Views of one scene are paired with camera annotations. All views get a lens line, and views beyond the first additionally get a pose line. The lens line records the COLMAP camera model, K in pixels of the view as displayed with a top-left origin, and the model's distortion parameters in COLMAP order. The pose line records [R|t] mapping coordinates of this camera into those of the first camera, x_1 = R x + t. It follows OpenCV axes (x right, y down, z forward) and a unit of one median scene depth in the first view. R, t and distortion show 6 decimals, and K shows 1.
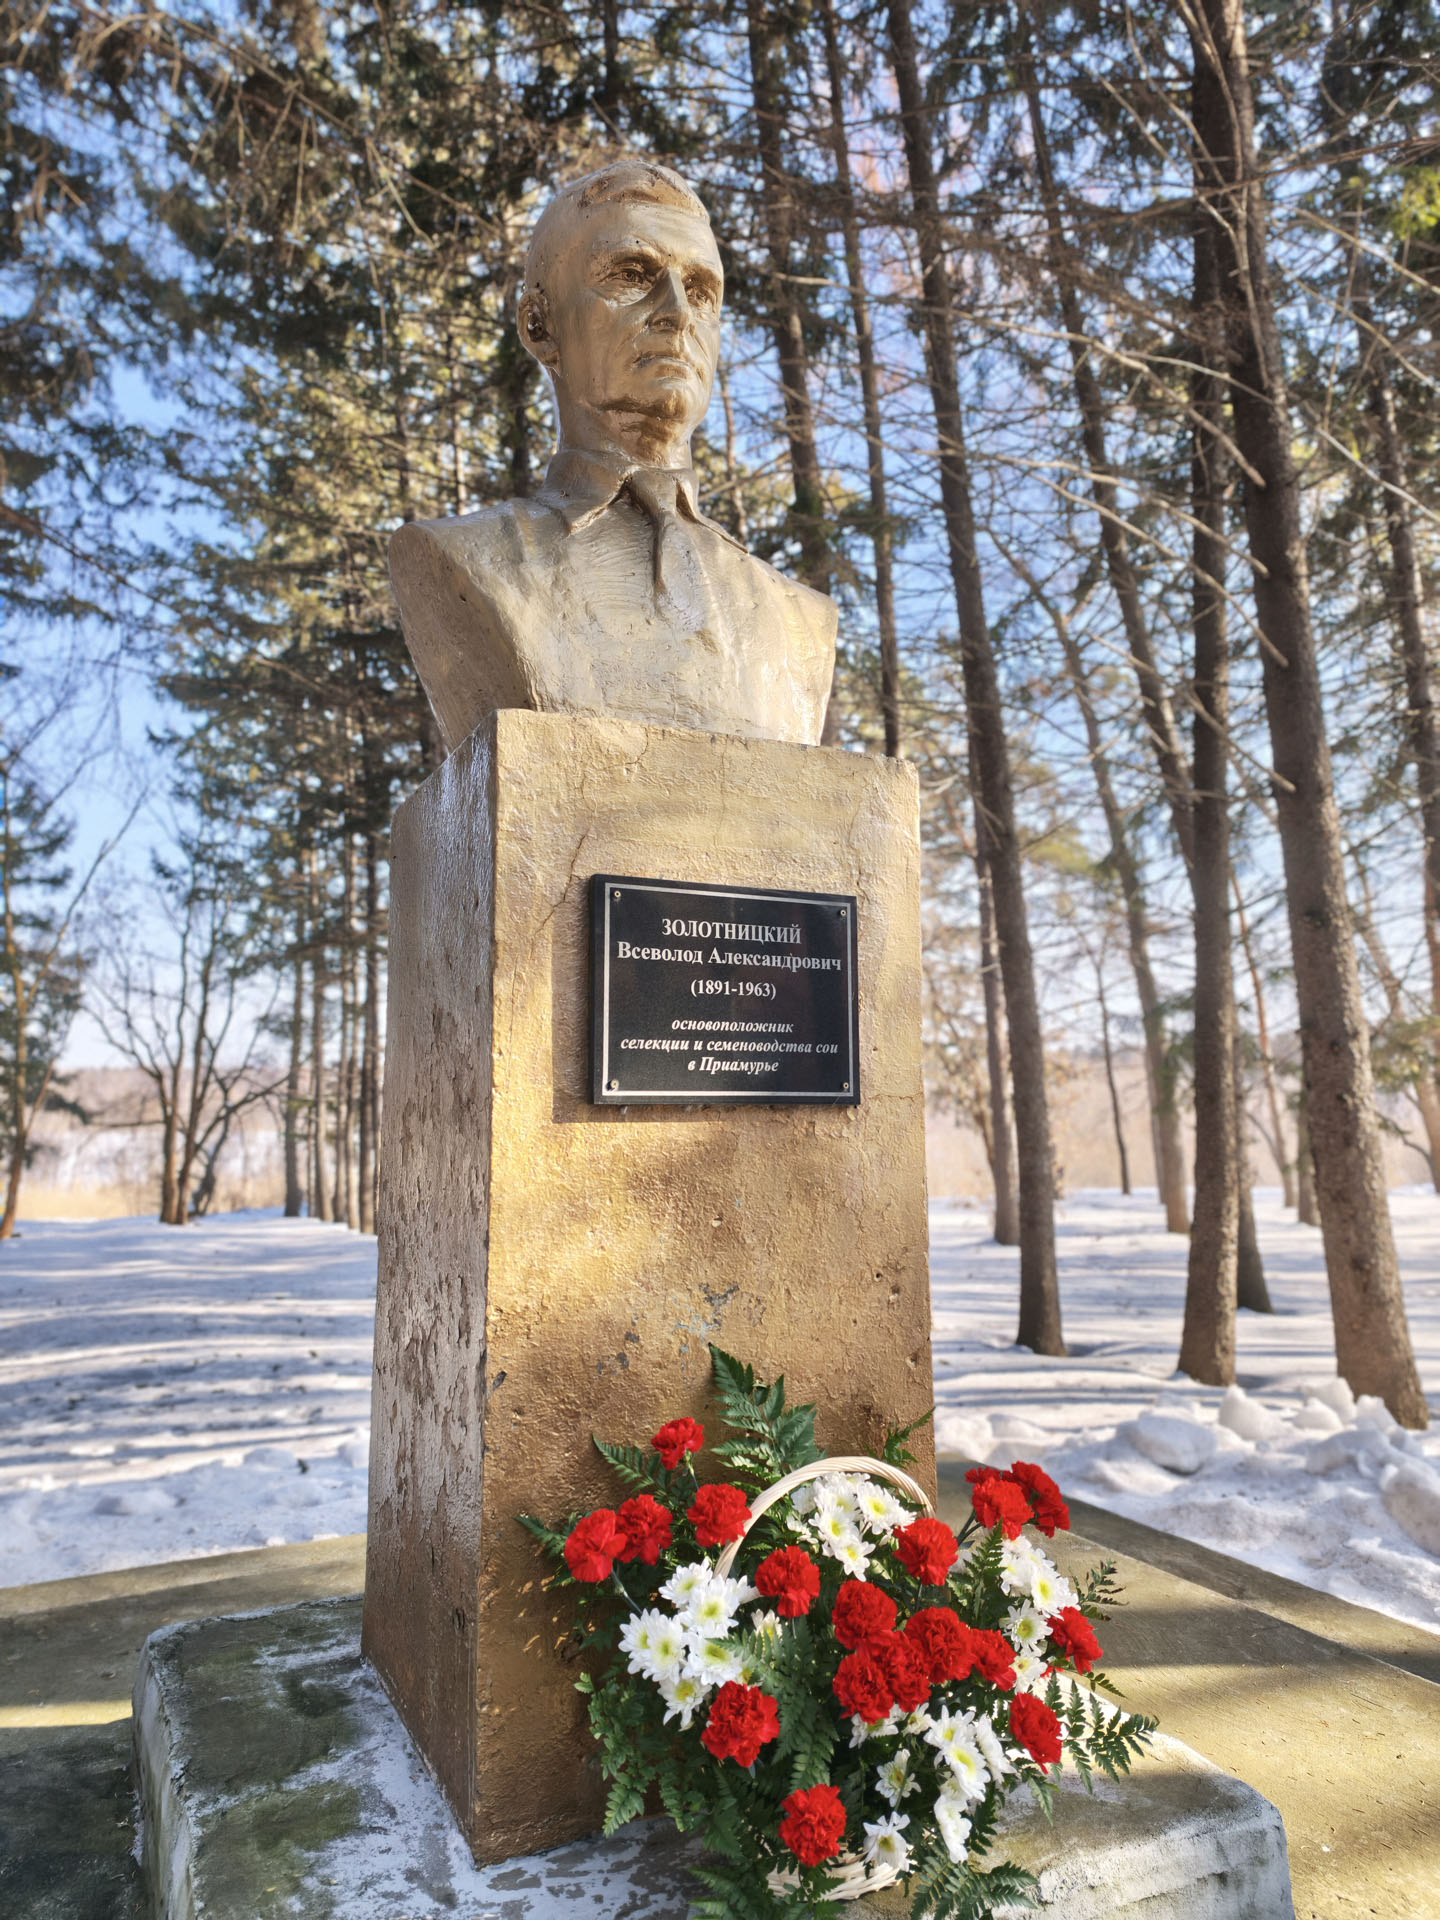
lens RADIAL K [[1289.2, 0, 729.0], [0, 1289.2, 956.2], [0, 0, 1]] dist [0.039803, -0.027081]
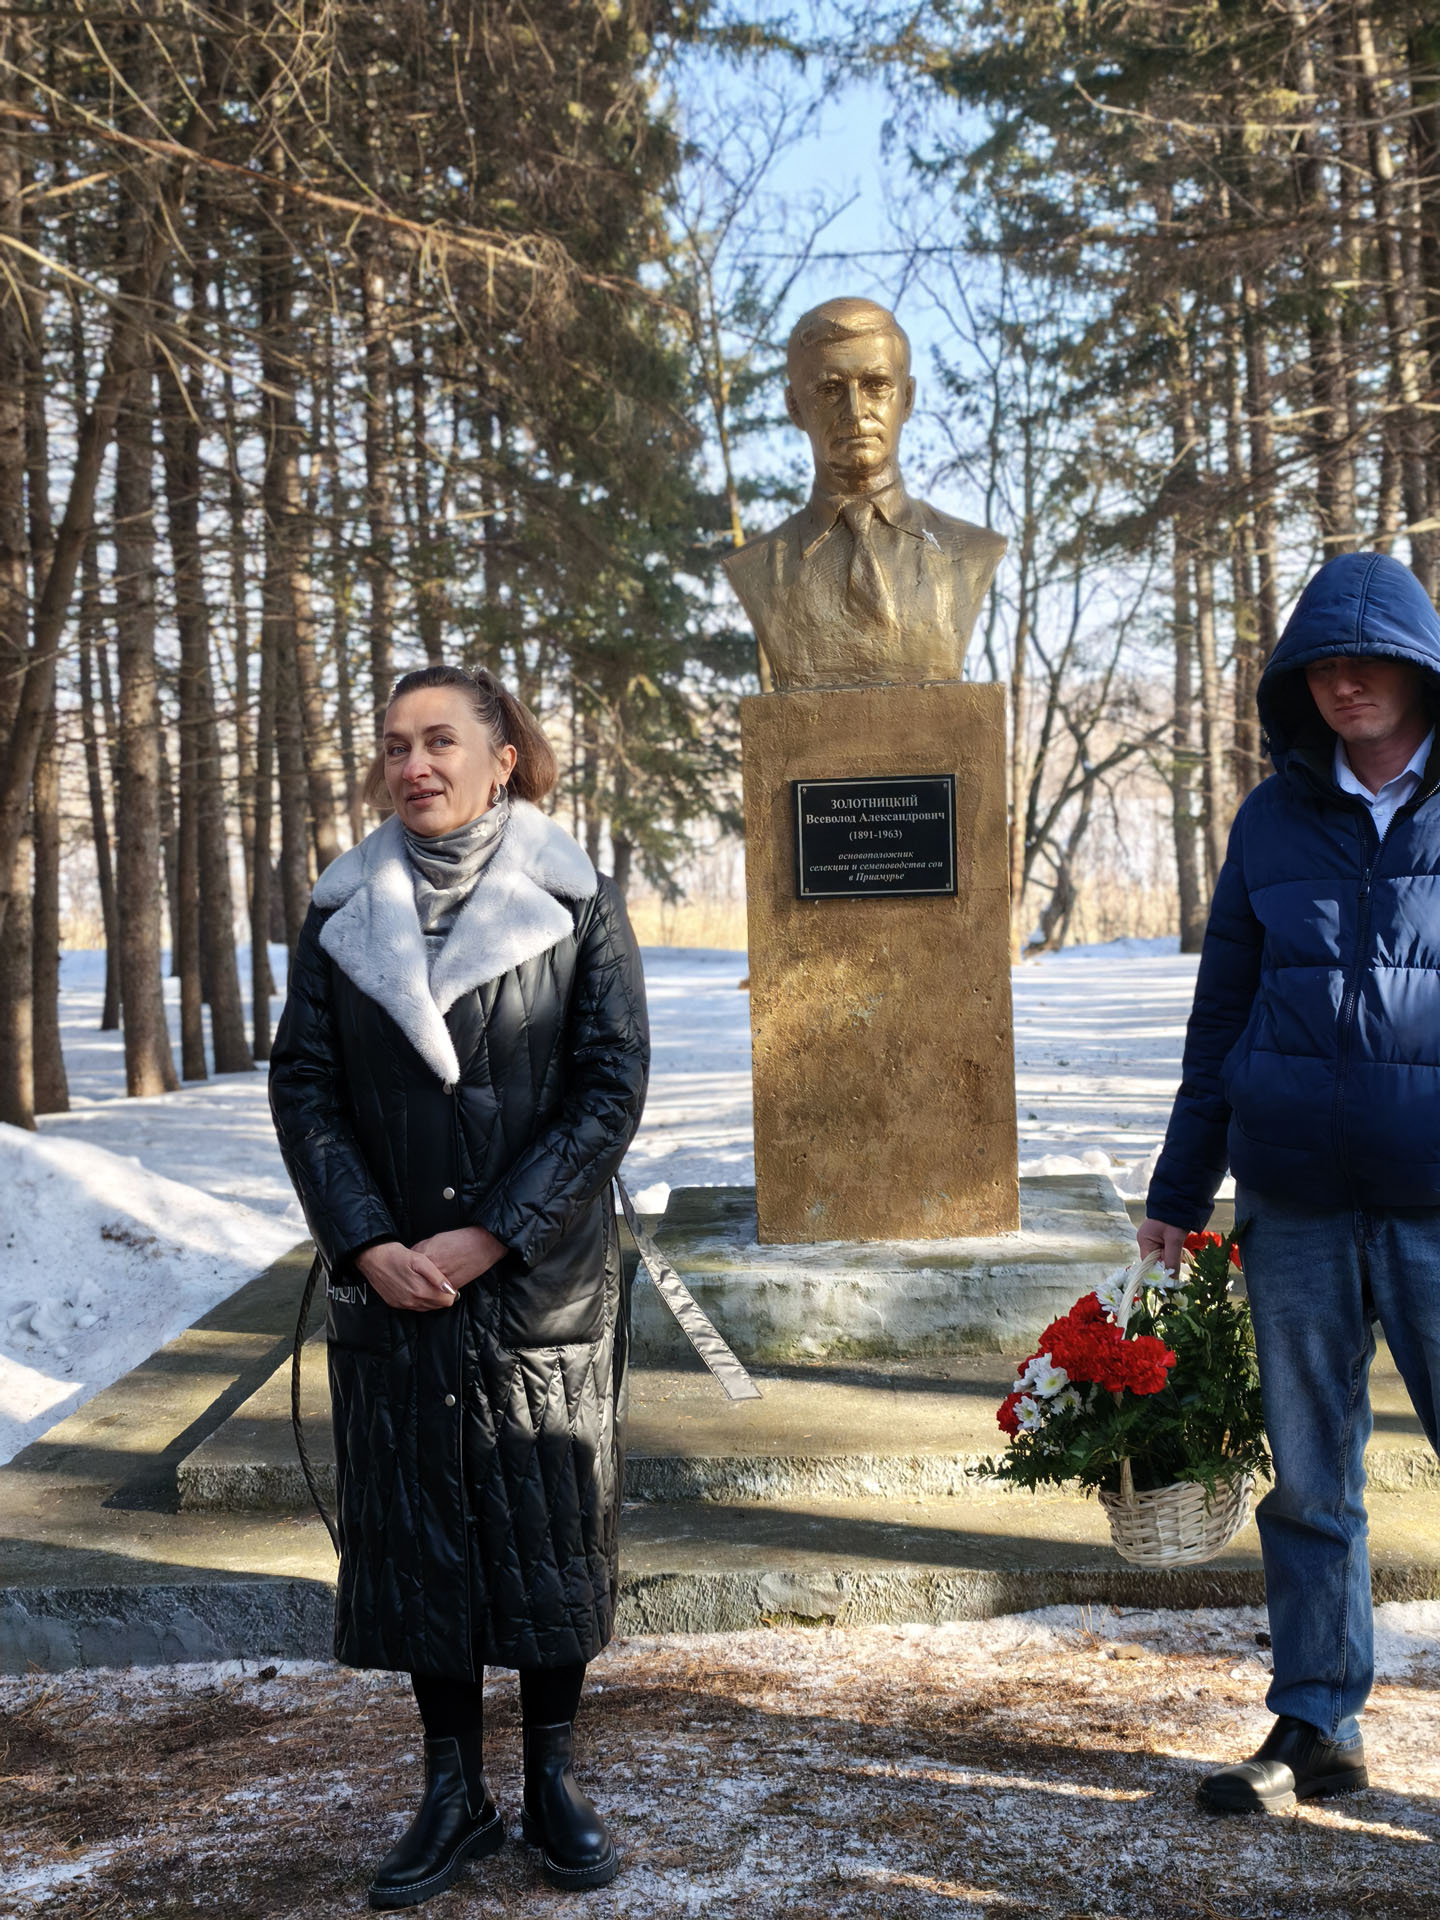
lens RADIAL K [[2583.9, 0, 717.1], [0, 2583.9, 952.6], [0, 0, 1]] dist [0.046509, 0.000000]
pose [[0.858560, 0.005976, -0.512678, 0.330076], [0.095425, 0.980598, 0.171234, -0.089726], [0.503754, -0.195937, 0.841332, -0.433844]]
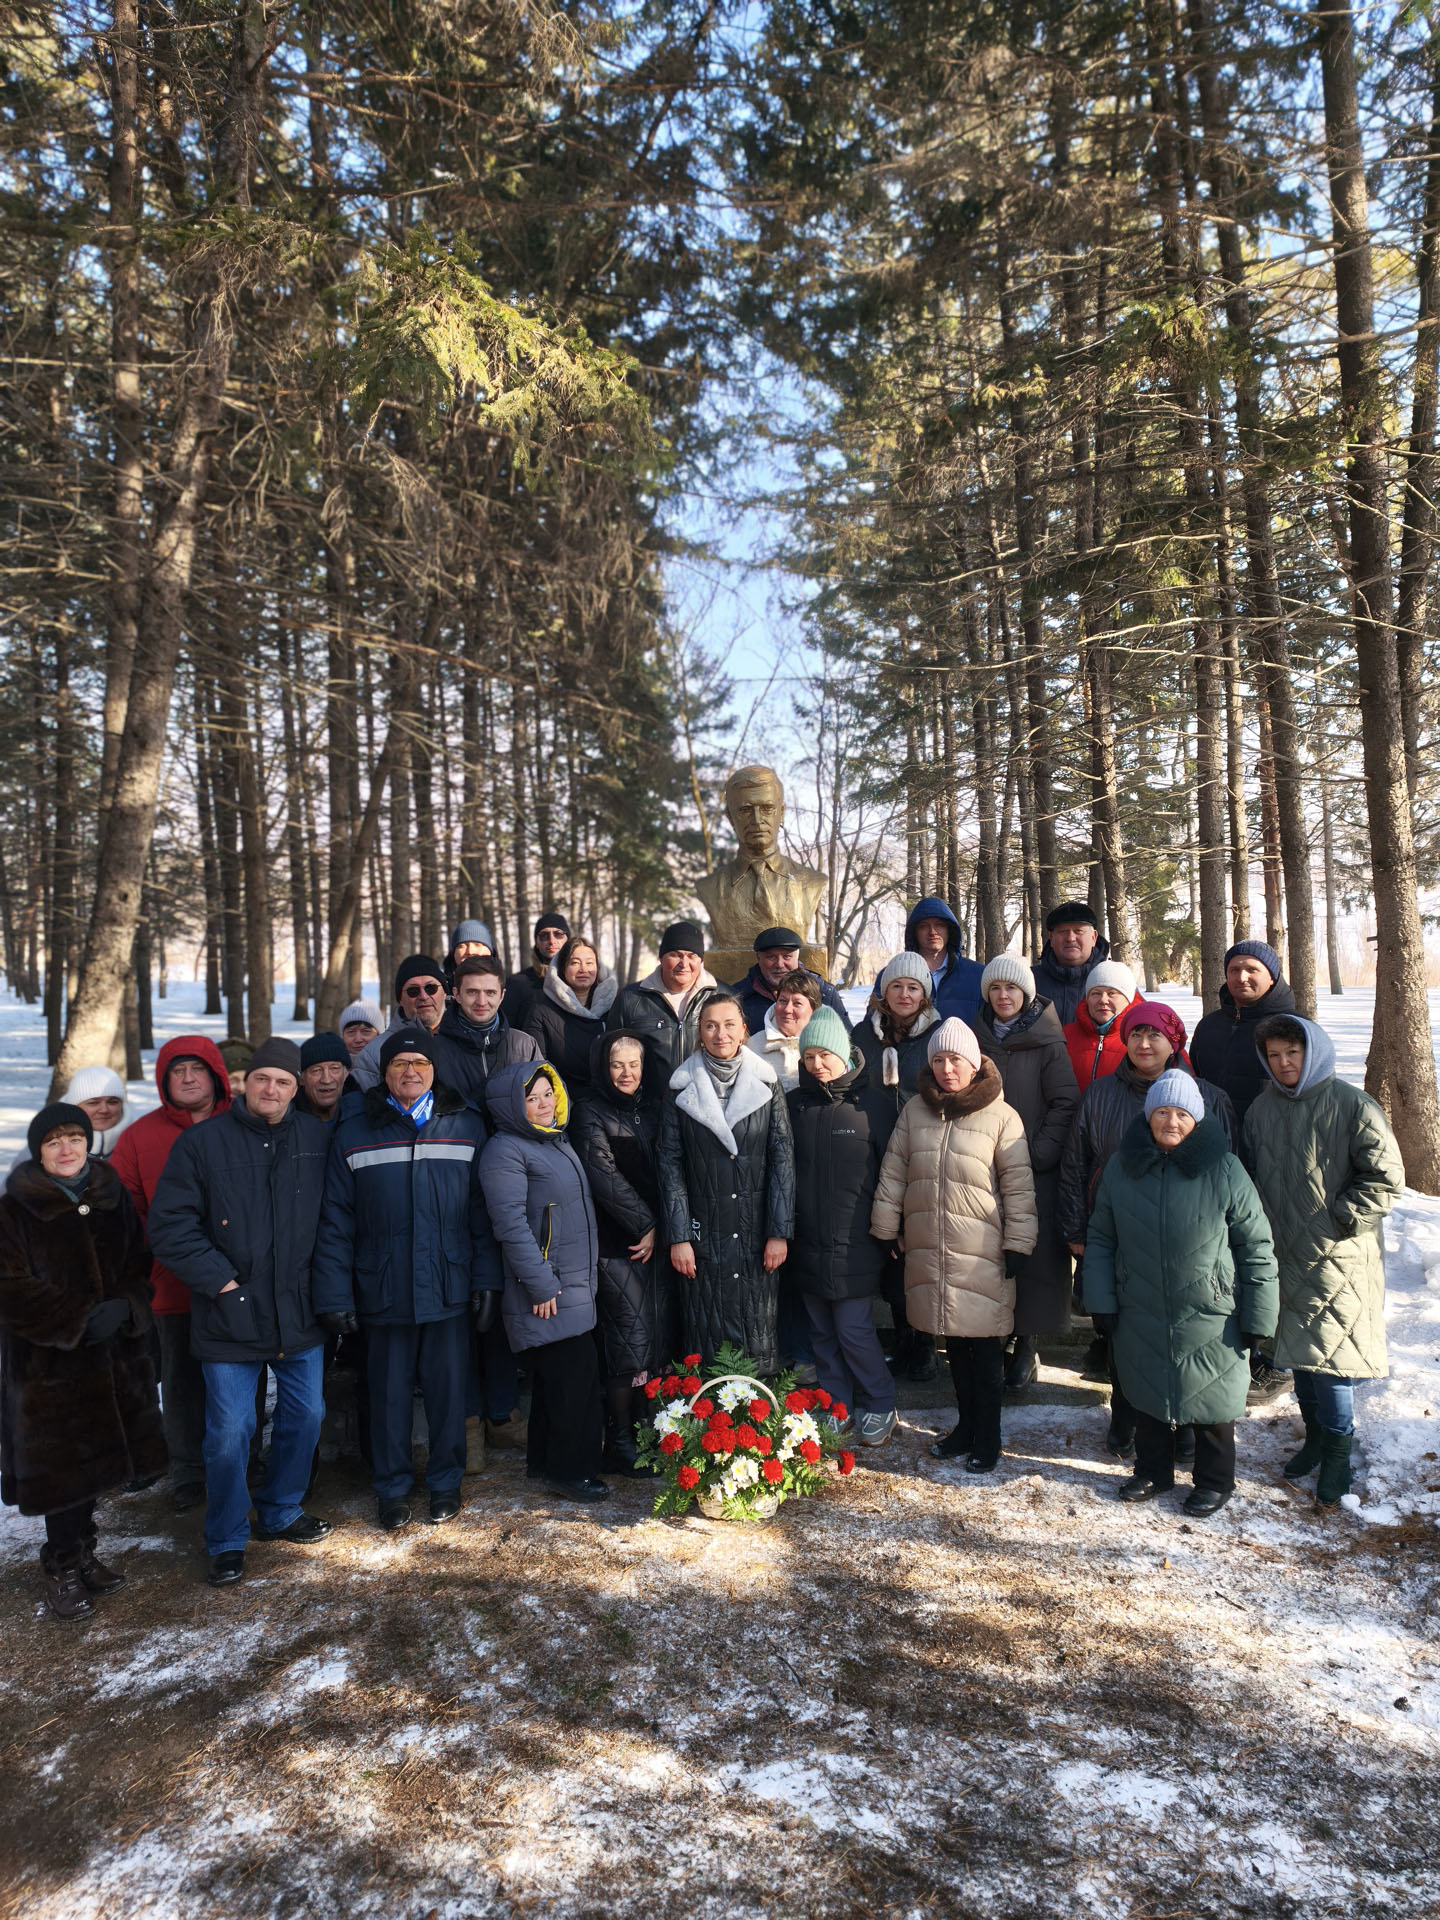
lens RADIAL K [[1289.2, 0, 728.3], [0, 1289.2, 946.2], [0, 0, 1]] dist [0.039803, -0.027081]
pose [[0.876676, 0.002607, -0.481073, 0.347716], [0.081311, 0.984795, 0.153514, -0.156068], [0.474159, -0.173698, 0.863135, -0.464200]]
